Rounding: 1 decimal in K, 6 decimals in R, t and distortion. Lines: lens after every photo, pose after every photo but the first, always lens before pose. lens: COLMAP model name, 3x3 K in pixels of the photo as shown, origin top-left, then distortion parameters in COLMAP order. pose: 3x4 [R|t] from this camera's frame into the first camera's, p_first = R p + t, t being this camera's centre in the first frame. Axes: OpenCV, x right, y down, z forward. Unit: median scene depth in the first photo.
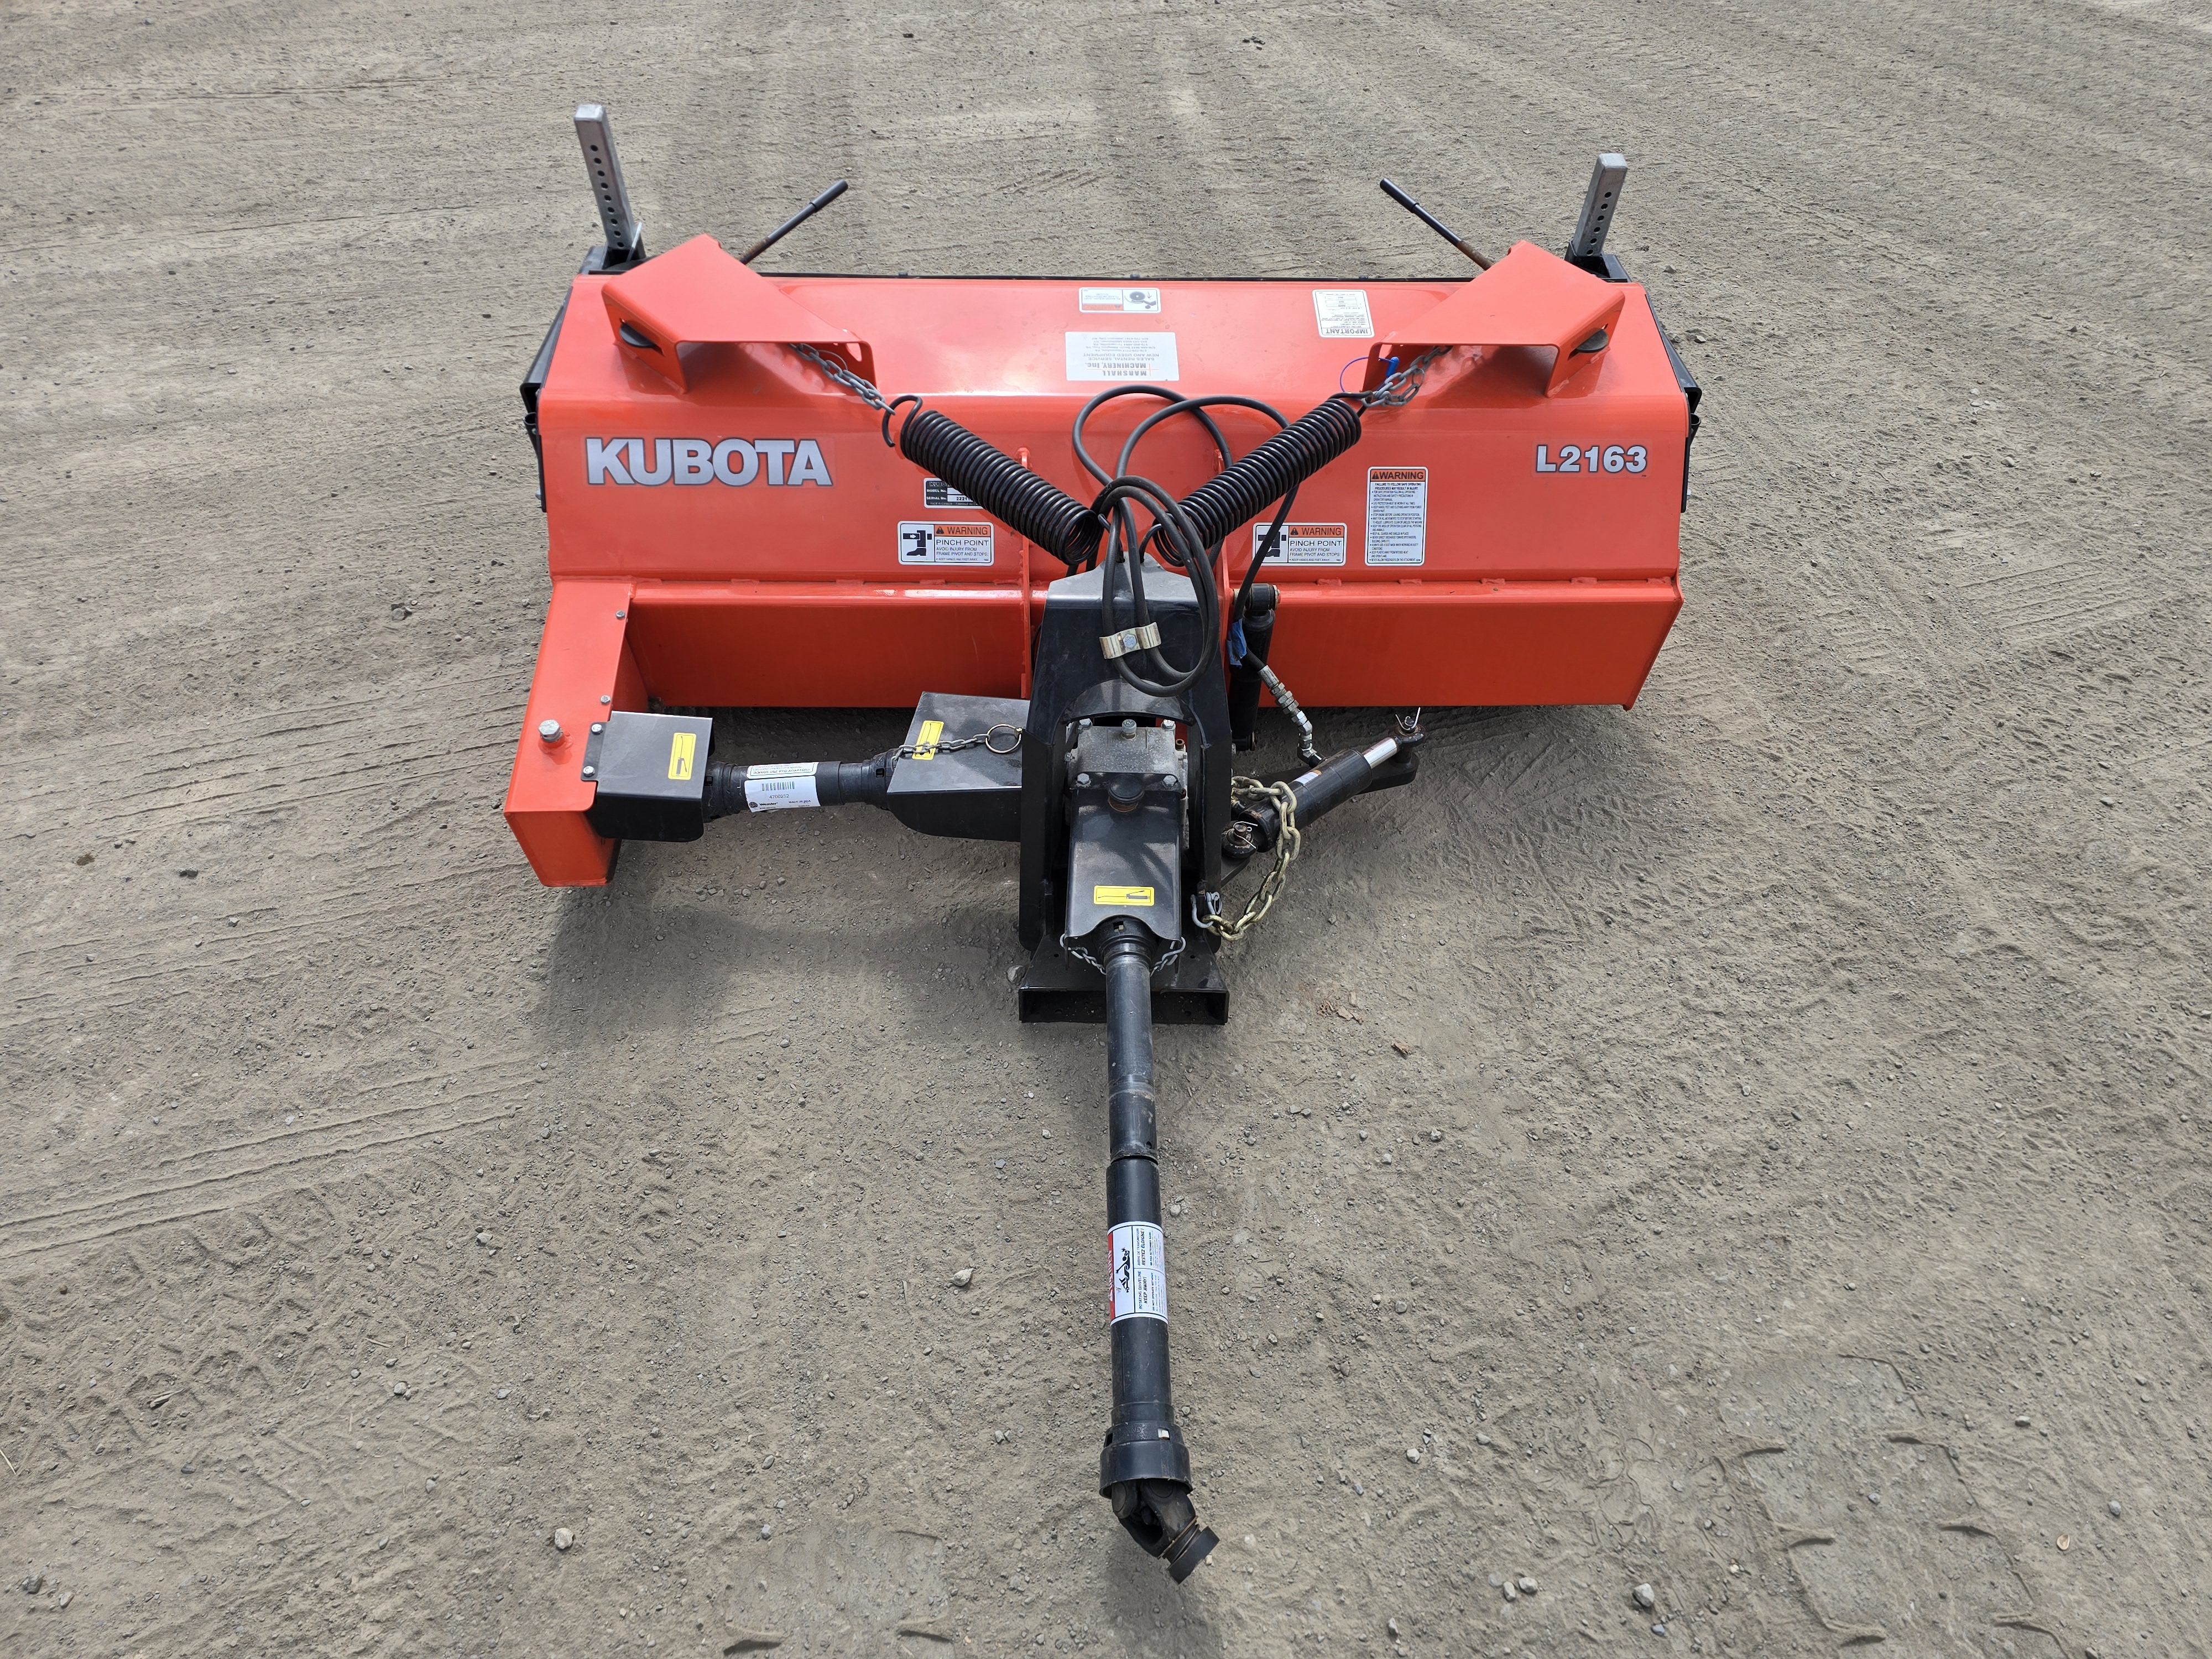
lens RADIAL K [[1476.9, 0, 1119.4], [0, 1476.9, 817.9], [0, 0, 1]] dist [0.059462, -0.058687]
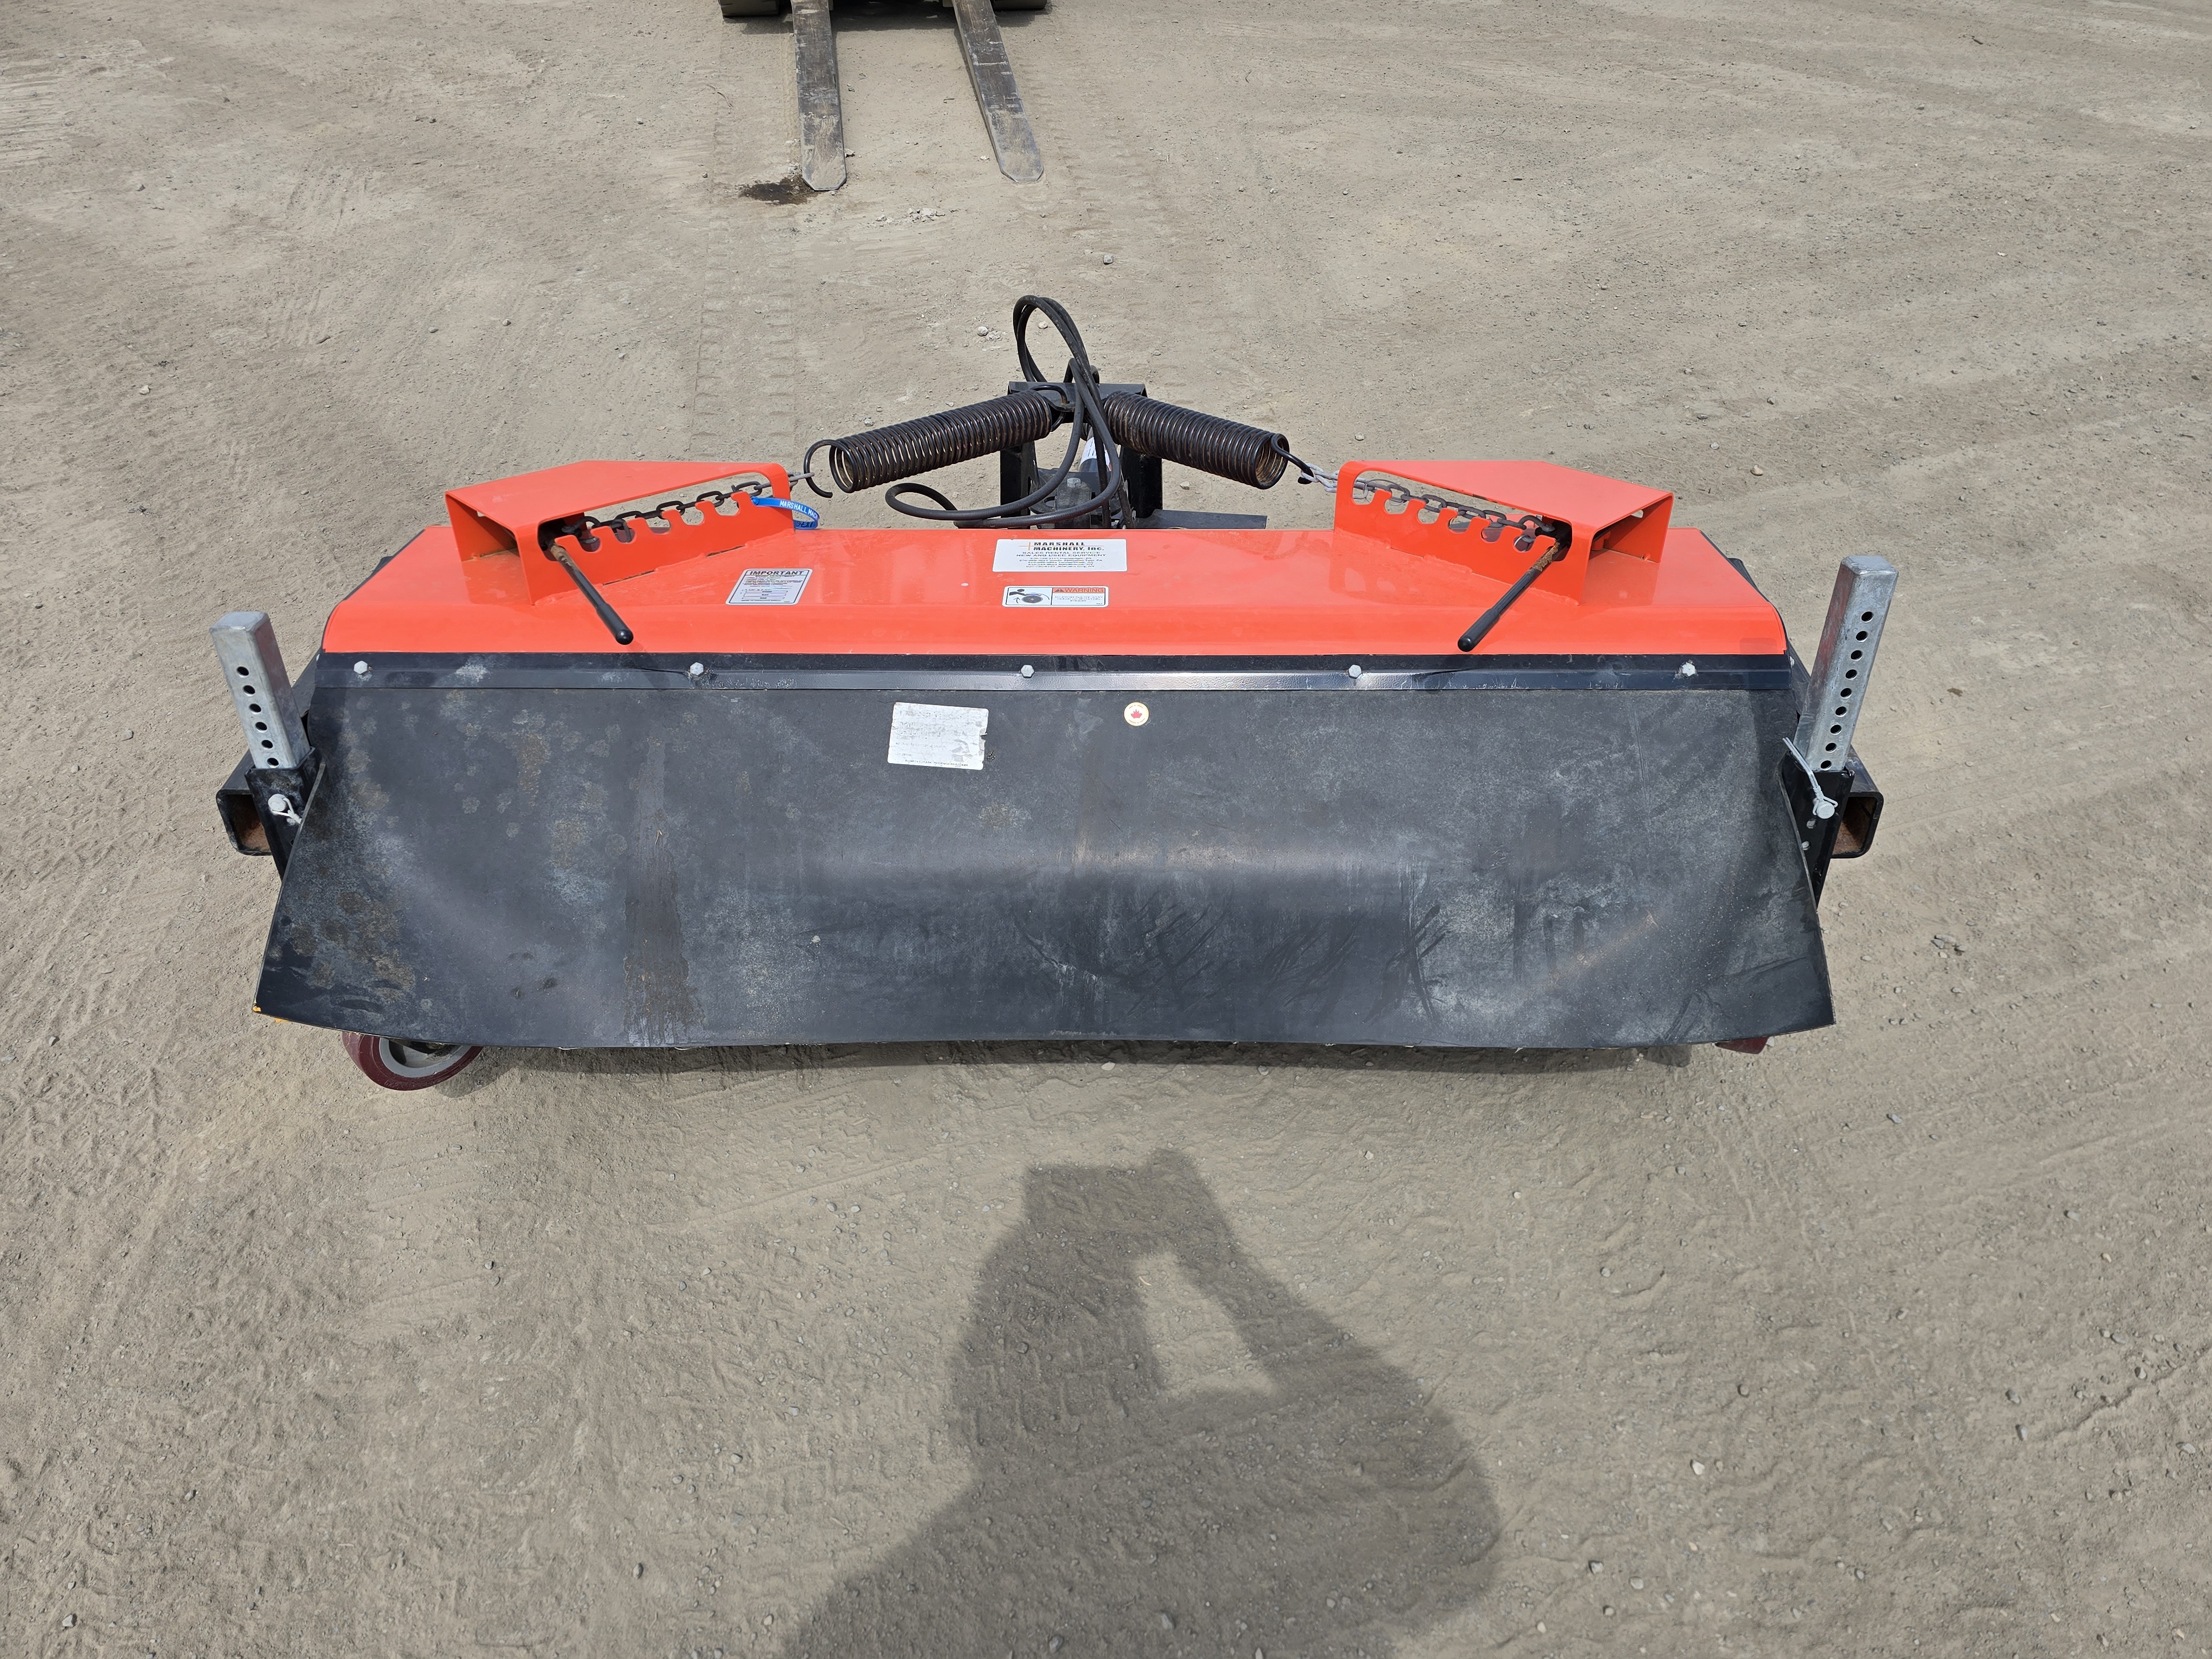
lens RADIAL K [[1476.9, 0, 1119.4], [0, 1476.9, 817.9], [0, 0, 1]] dist [0.059462, -0.058687]
pose [[-0.999102, -0.041283, 0.009576, -0.046473], [0.006492, 0.074209, 0.997222, -1.147729], [-0.041879, 0.996388, -0.073874, 1.216387]]
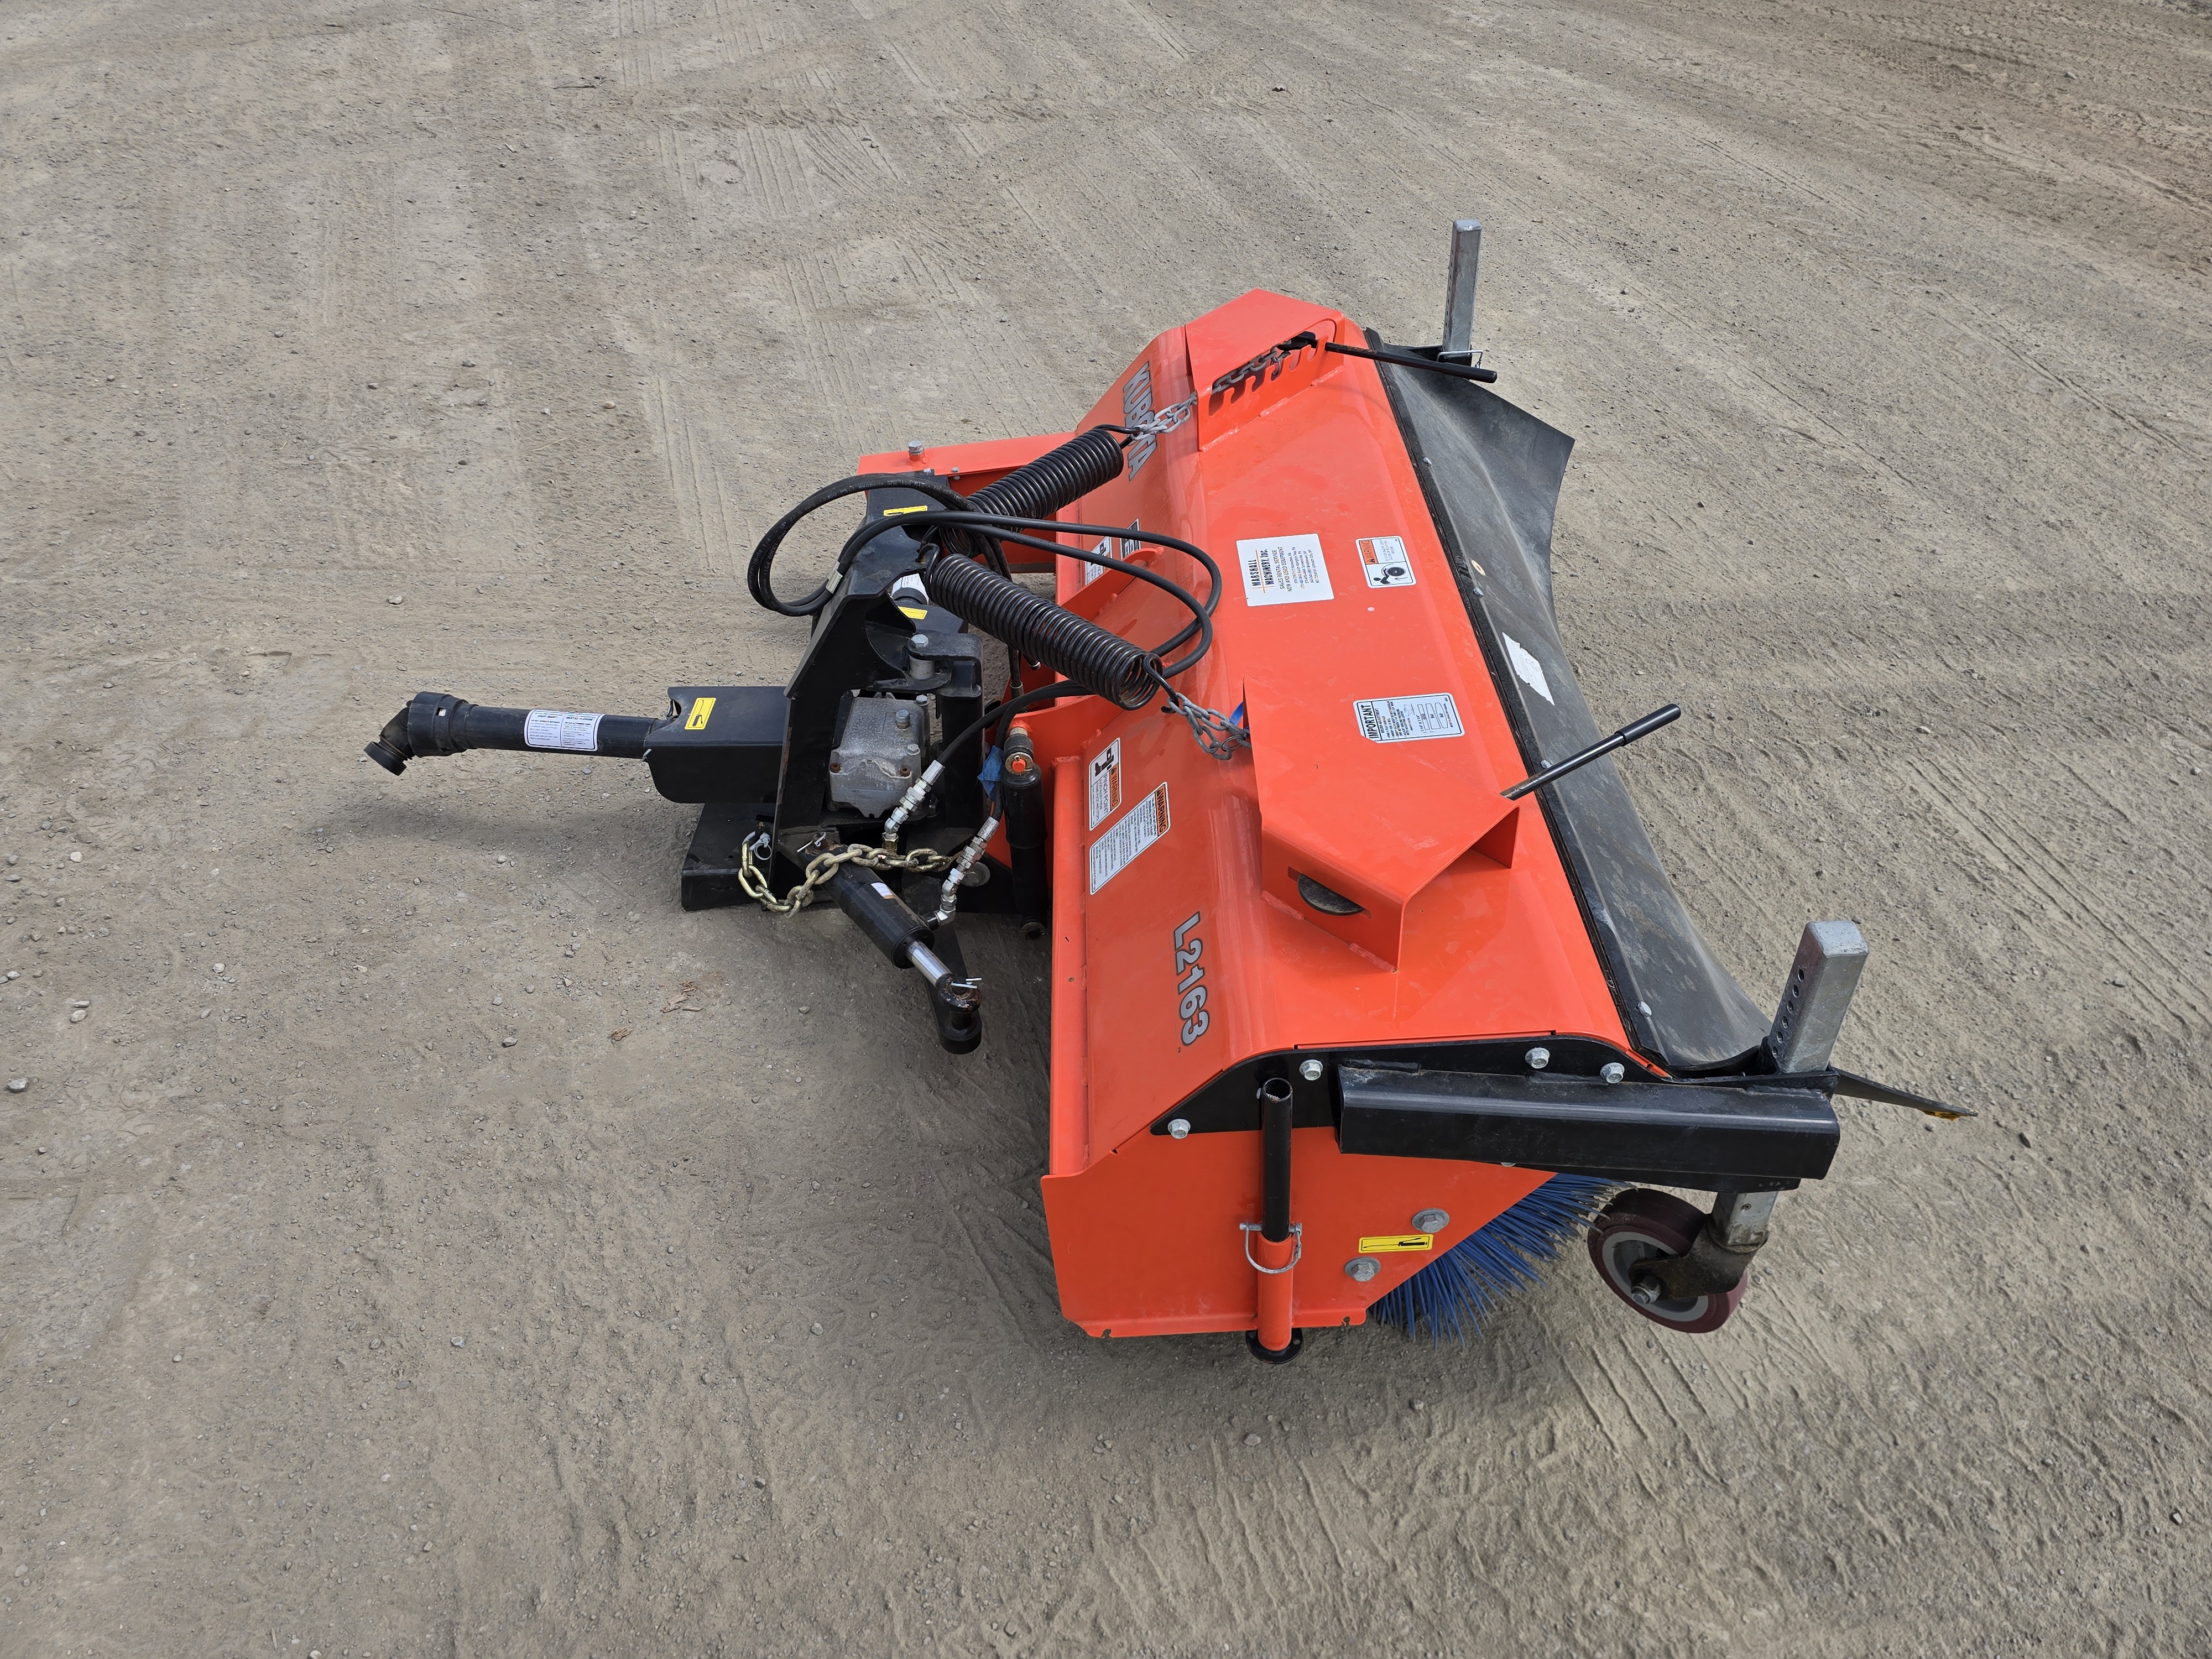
lens RADIAL K [[1478.1, 0, 1106.0], [0, 1478.1, 829.5], [0, 0, 1]] dist [0.061308, -0.062379]
pose [[-0.012958, 0.633428, -0.773693, 0.798475], [-0.770767, 0.486587, 0.411280, -0.522259], [0.636986, 0.601666, 0.481920, 0.598075]]
